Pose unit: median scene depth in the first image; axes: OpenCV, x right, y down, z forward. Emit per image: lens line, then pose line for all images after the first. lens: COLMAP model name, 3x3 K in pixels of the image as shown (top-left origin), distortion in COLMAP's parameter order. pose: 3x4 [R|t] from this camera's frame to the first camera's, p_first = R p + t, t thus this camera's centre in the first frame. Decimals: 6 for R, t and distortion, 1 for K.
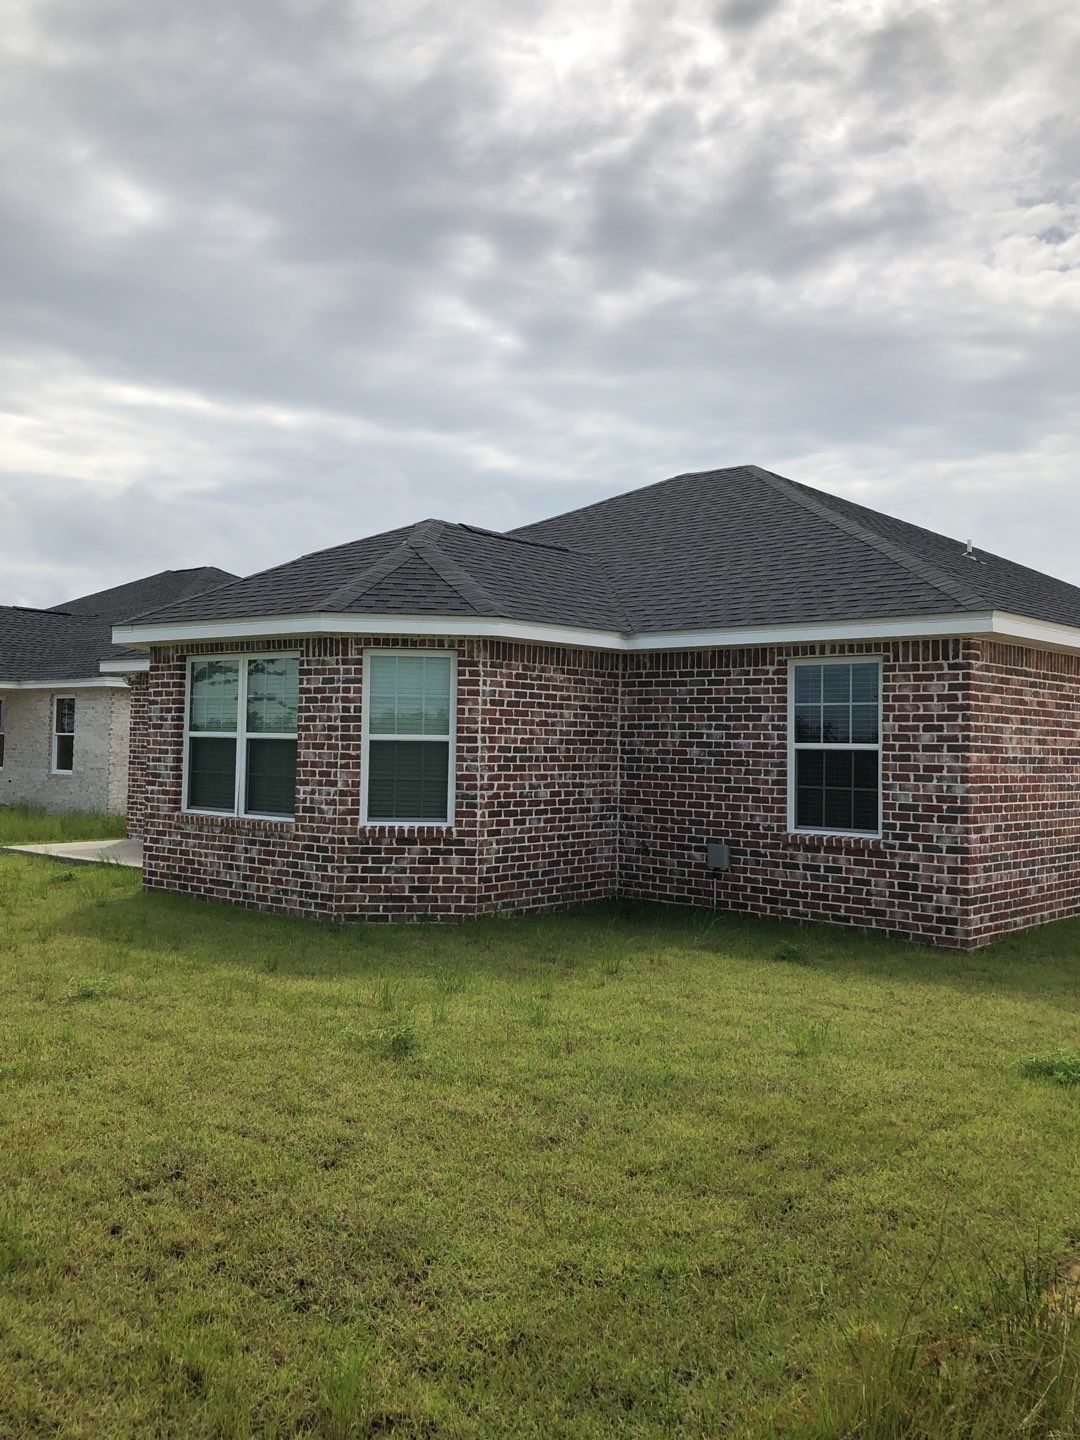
lens RADIAL K [[1315.1, 0, 490.8], [0, 1315.1, 686.7], [0, 0, 1]] dist [0.148855, -0.436931]
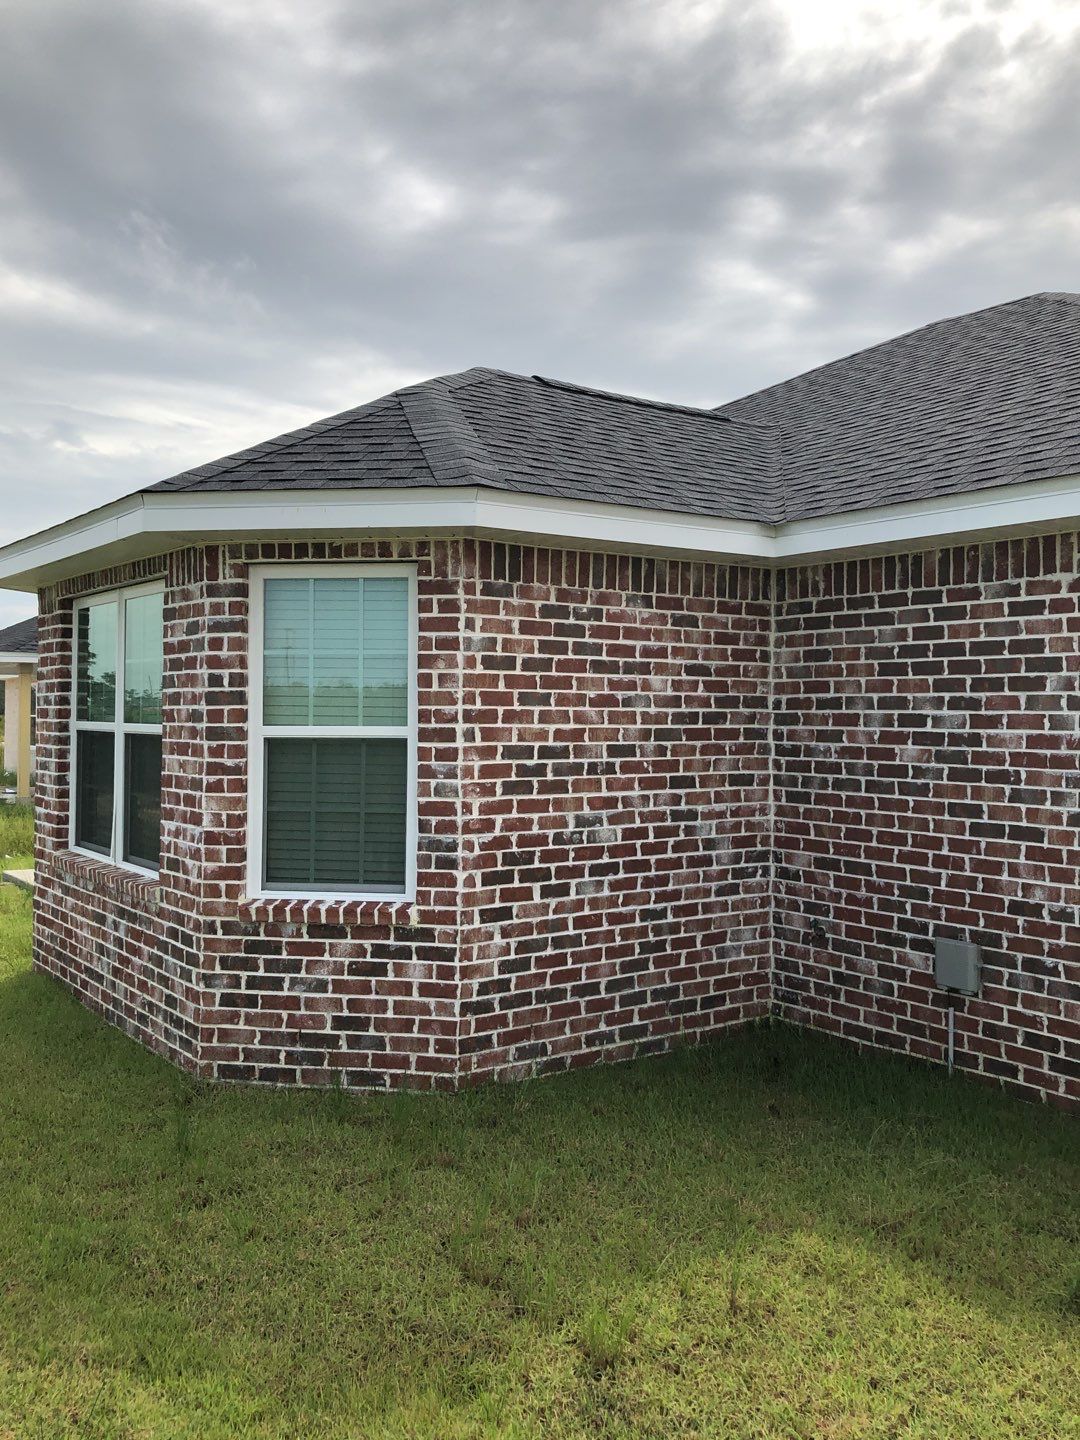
lens RADIAL K [[1255.1, 0, 536.6], [0, 1255.1, 689.9], [0, 0, 1]] dist [0.125953, -0.374629]
pose [[0.978547, -0.015945, -0.205405, 0.118446], [0.020260, 0.999616, 0.018918, 0.013673], [0.205025, -0.022673, 0.978494, 0.513067]]
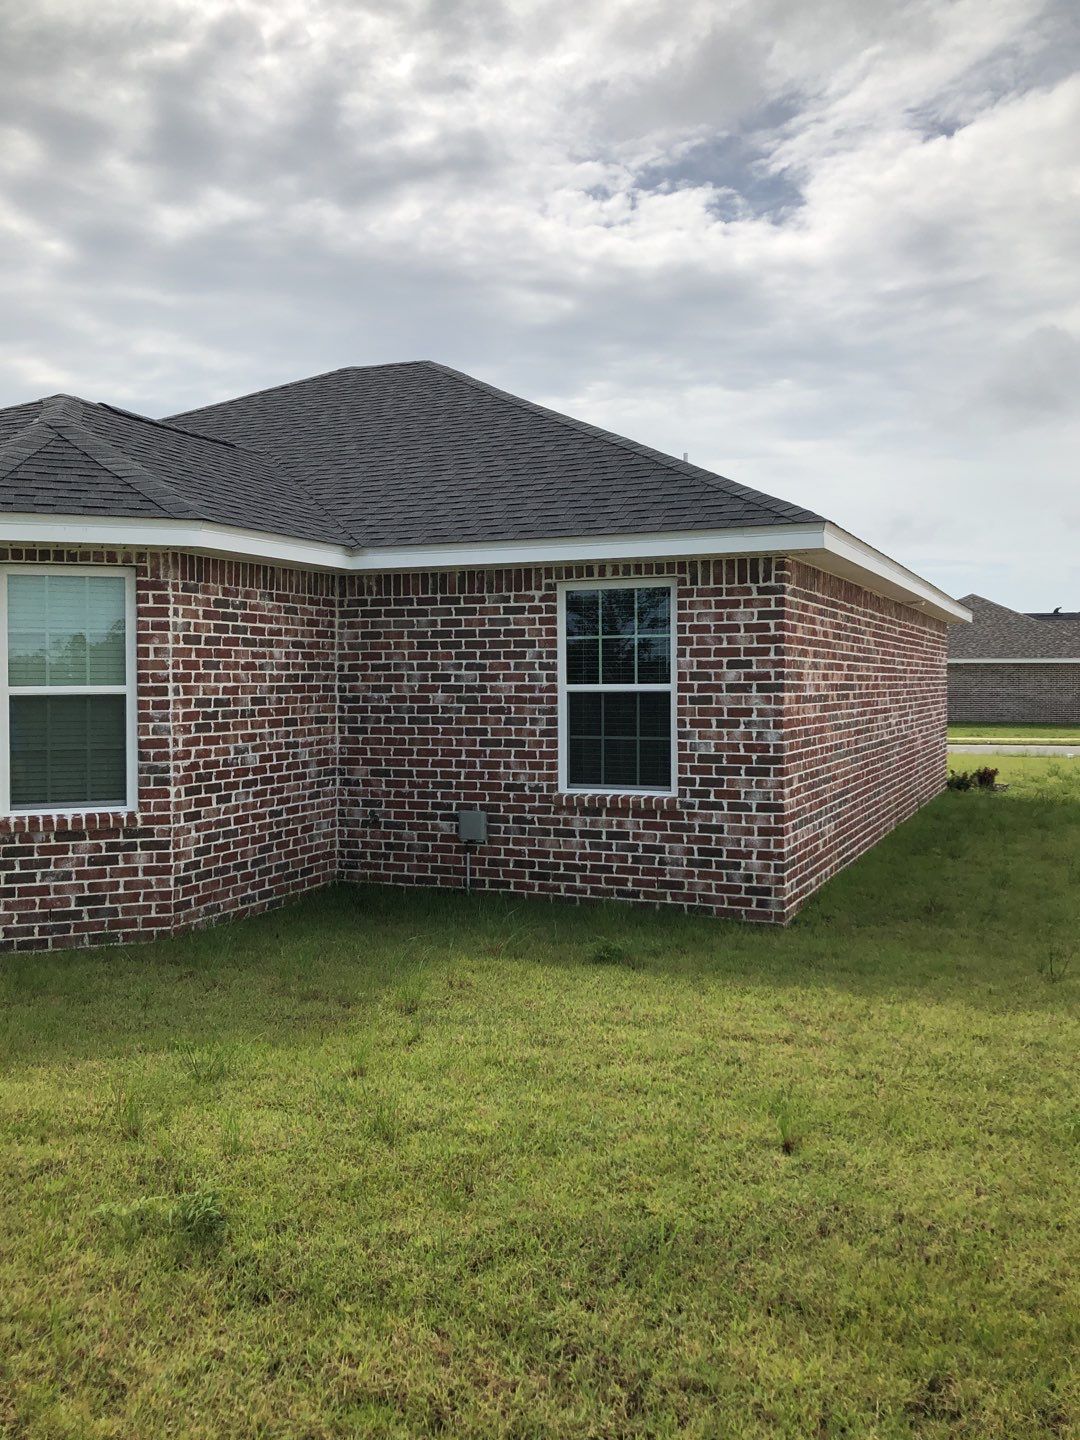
lens RADIAL K [[1294.6, 0, 530.8], [0, 1294.6, 697.3], [0, 0, 1]] dist [0.071937, -0.442185]
pose [[0.934451, -0.026975, 0.355068, -0.075549], [0.005431, 0.998090, 0.061534, 0.000776], [-0.356050, -0.055572, 0.932813, 0.253470]]
